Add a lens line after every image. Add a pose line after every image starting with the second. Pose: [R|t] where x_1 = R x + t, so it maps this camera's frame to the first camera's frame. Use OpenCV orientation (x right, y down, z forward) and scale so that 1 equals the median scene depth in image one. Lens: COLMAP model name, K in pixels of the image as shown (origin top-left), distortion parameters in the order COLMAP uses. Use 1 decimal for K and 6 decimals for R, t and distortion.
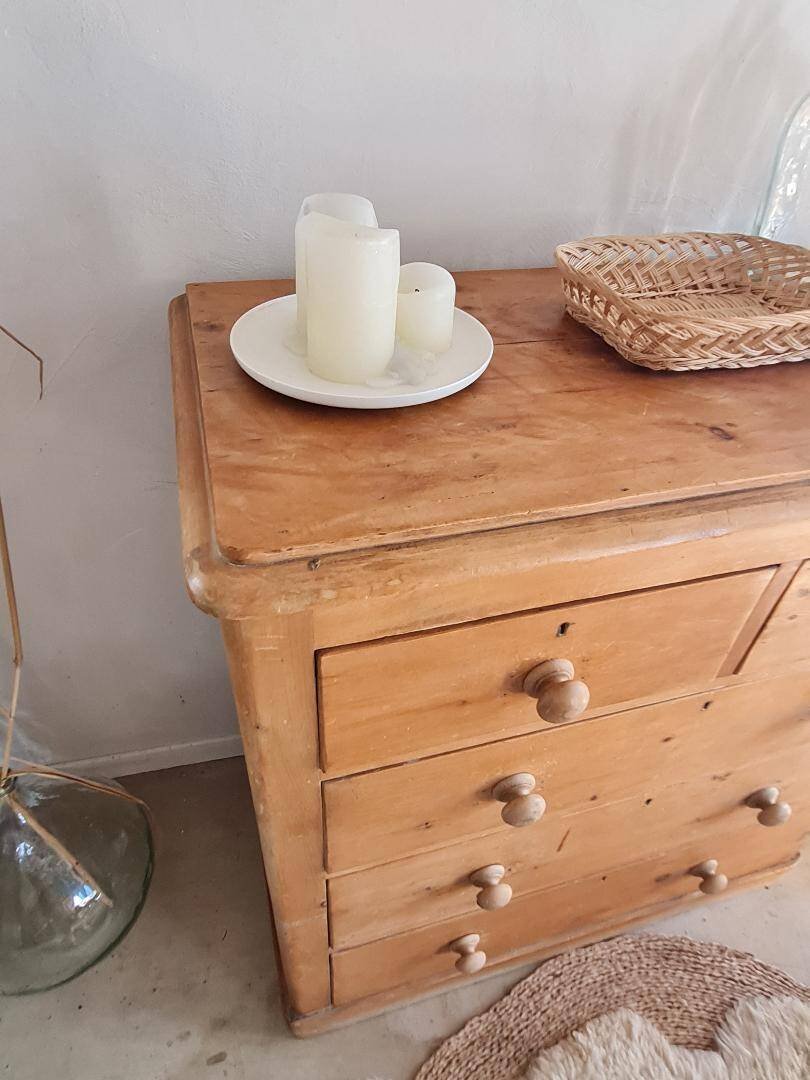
lens RADIAL K [[641.5, 0, 380.4], [0, 641.5, 534.7], [0, 0, 1]] dist [0.005675, 0.002763]
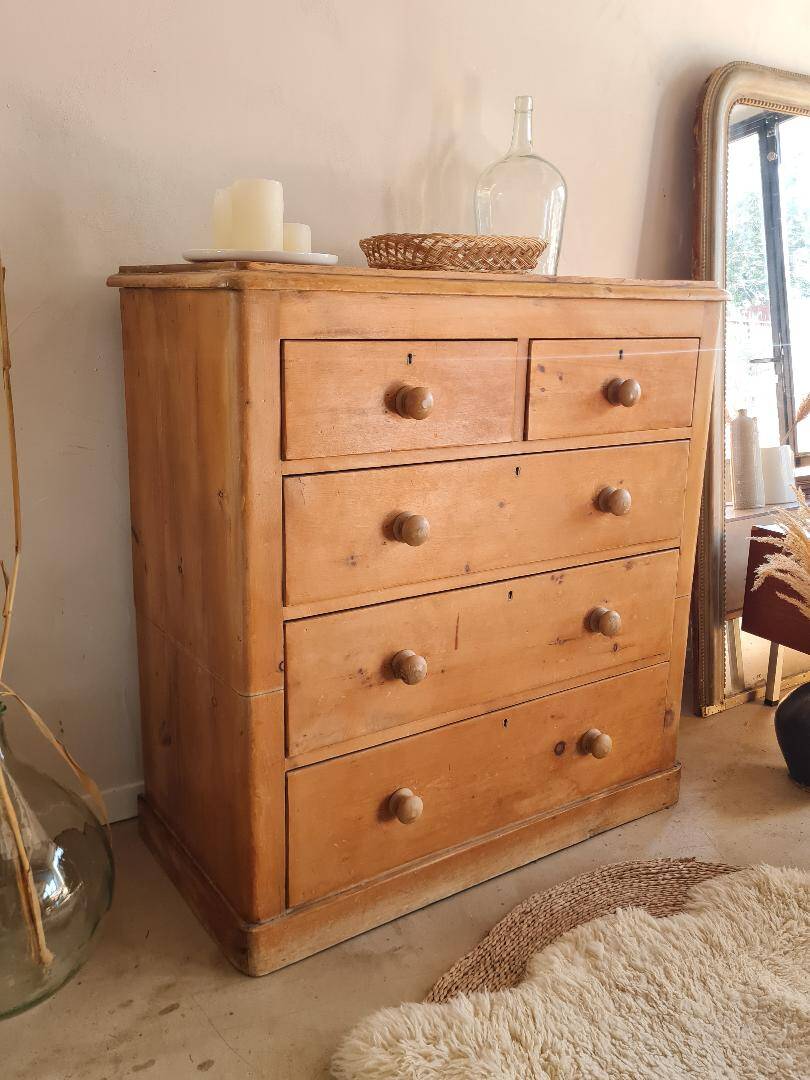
lens RADIAL K [[924.3, 0, 392.8], [0, 924.3, 522.7], [0, 0, 1]] dist [0.023884, -0.004172]
pose [[0.950276, -0.089818, 0.298175, -0.284060], [0.211666, 0.888611, -0.406901, 0.803344], [-0.228415, 0.449782, 0.863437, -0.499746]]
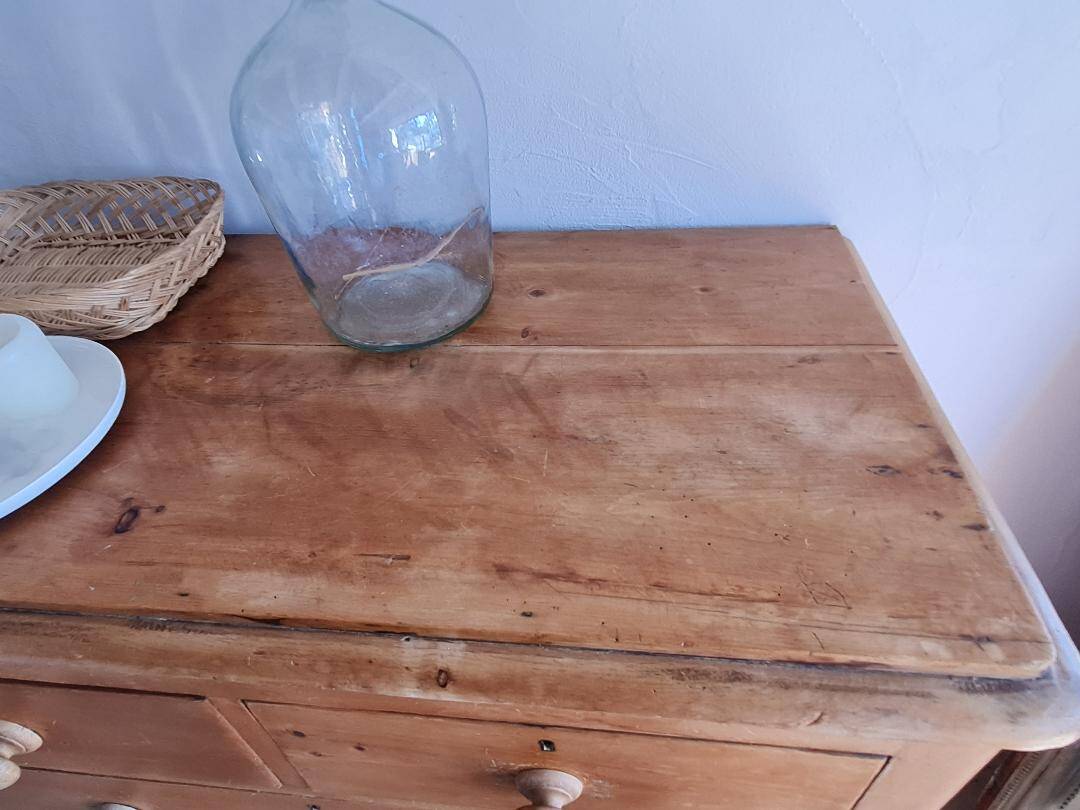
lens RADIAL K [[641.5, 0, 534.3], [0, 641.5, 421.0], [0, 0, 1]] dist [0.005675, 0.002763]
pose [[0.921198, 0.174080, -0.347979, 0.651765], [-0.160282, 0.984706, 0.068297, -0.215382], [0.354547, -0.007140, 0.935011, 0.227260]]
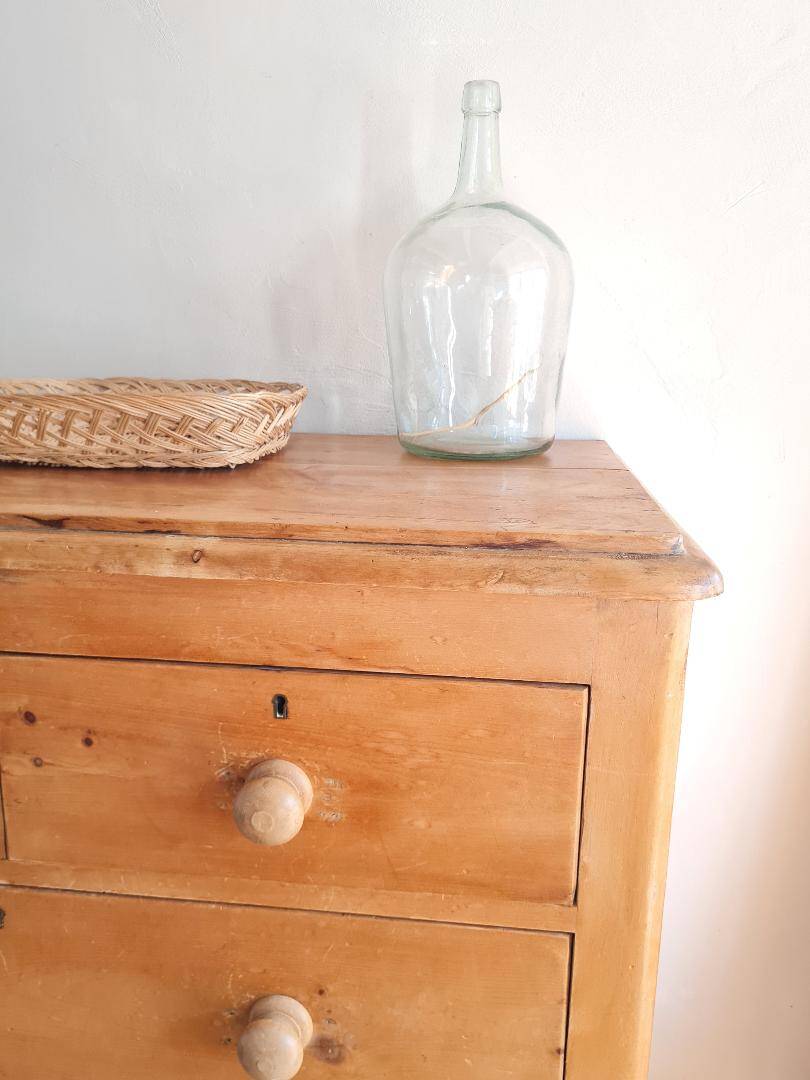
lens RADIAL K [[882.0, 0, 410.3], [0, 882.0, 546.1], [0, 0, 1]] dist [0.043092, -0.038451]
pose [[0.928775, 0.068409, -0.364277, 0.836052], [-0.224415, 0.885985, -0.405794, 0.137091], [0.294984, 0.458640, 0.838233, 0.101425]]
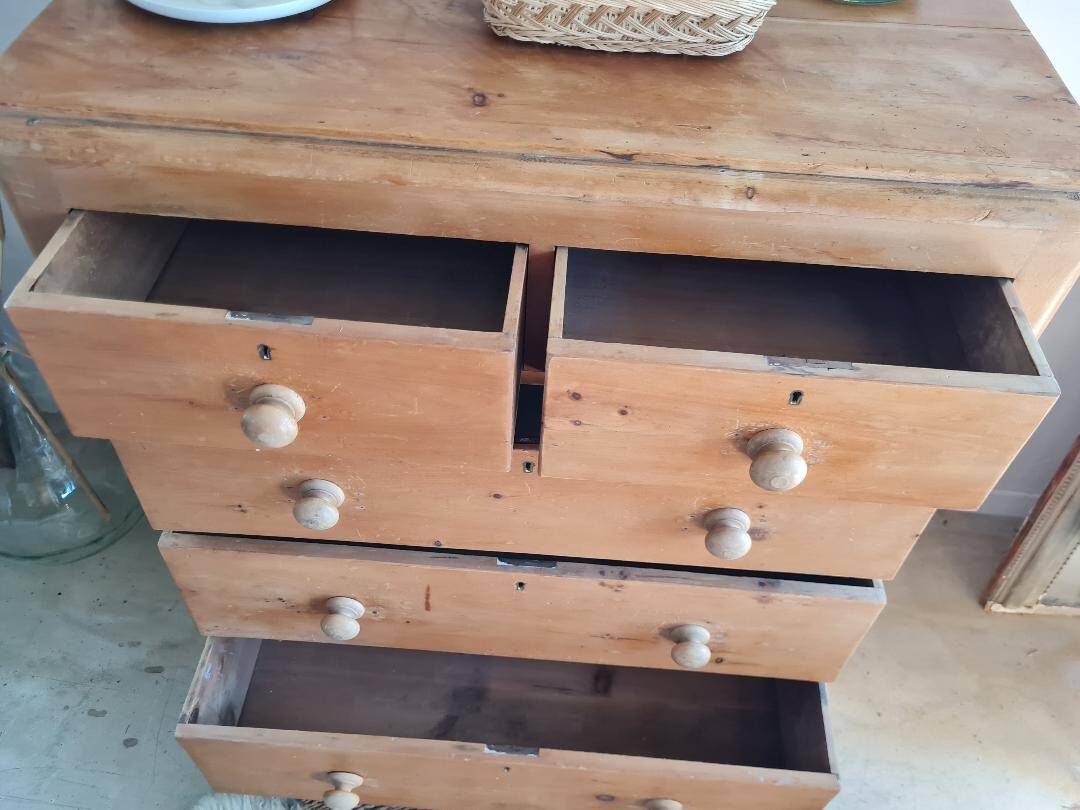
lens RADIAL K [[882.0, 0, 543.7], [0, 882.0, 414.3], [0, 0, 1]] dist [0.043092, -0.038451]
pose [[0.948118, 0.244111, -0.203670, 0.544009], [-0.214248, 0.963923, 0.157960, 0.043036], [0.234881, -0.106129, 0.966213, -0.213050]]
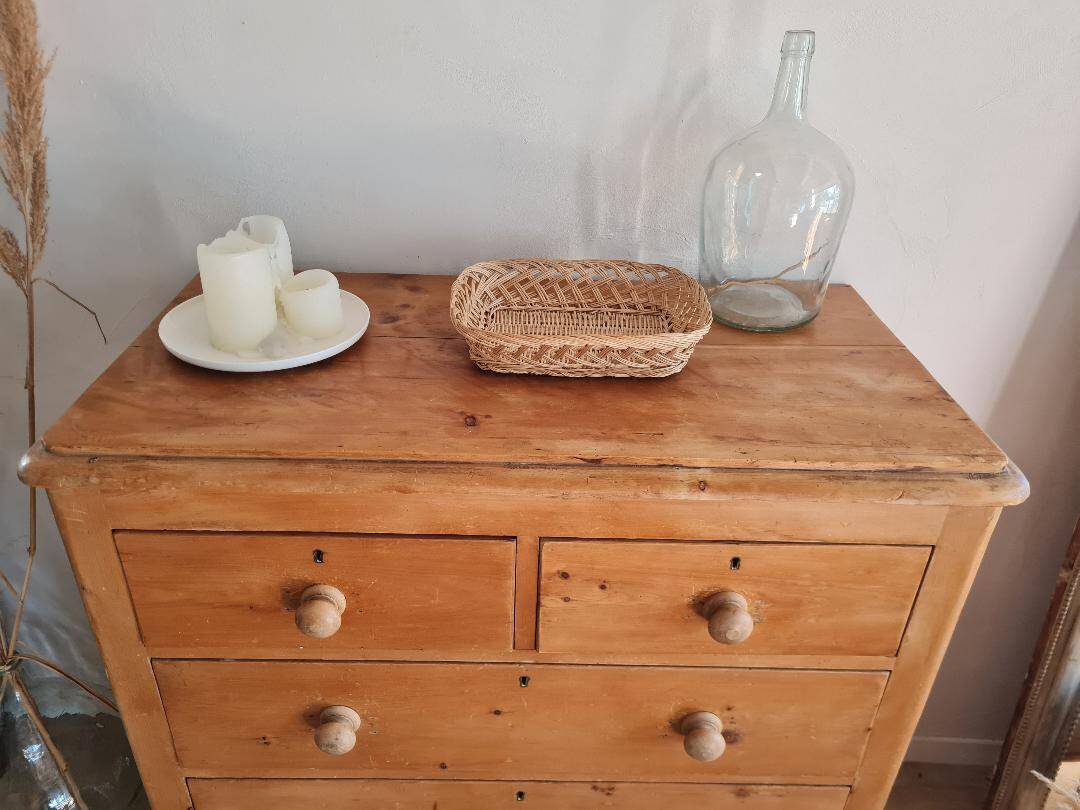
lens RADIAL K [[816.0, 0, 534.3], [0, 816.0, 418.9], [0, 0, 1]] dist [0.035009, -0.026449]
pose [[0.965002, 0.124082, -0.231031, 0.530653], [-0.161978, 0.974862, -0.152993, 0.031816], [0.206240, 0.185060, 0.960842, -0.262307]]
